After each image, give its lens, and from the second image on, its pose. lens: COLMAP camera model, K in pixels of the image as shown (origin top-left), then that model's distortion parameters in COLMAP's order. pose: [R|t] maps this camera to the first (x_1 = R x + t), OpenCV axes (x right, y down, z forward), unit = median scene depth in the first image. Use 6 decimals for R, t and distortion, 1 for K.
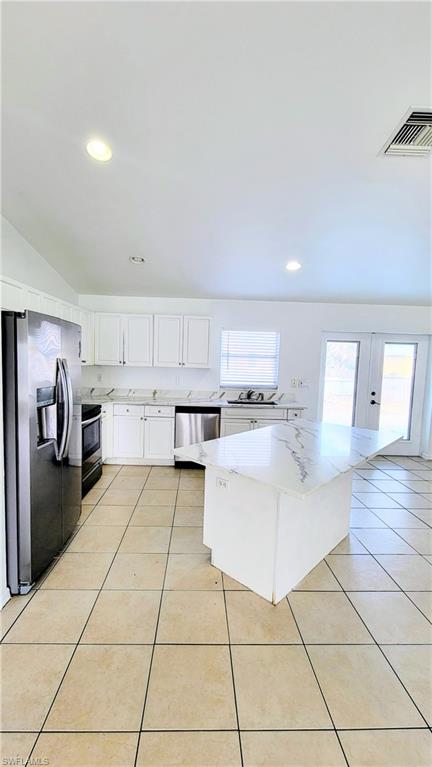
lens RADIAL K [[311.8, 0, 204.8], [0, 311.8, 390.5], [0, 0, 1]] dist [0.000814, -0.000304]
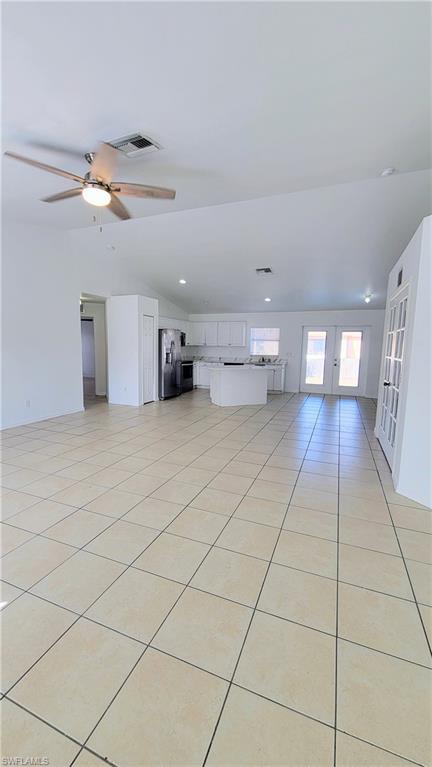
lens RADIAL K [[311.8, 0, 209.7], [0, 311.8, 386.0], [0, 0, 1]] dist [0.000814, -0.000304]
pose [[0.910520, 0.038471, -0.411671, 0.663443], [-0.032198, 0.999236, 0.022167, 0.151463], [0.412209, -0.006928, 0.911063, -0.974131]]
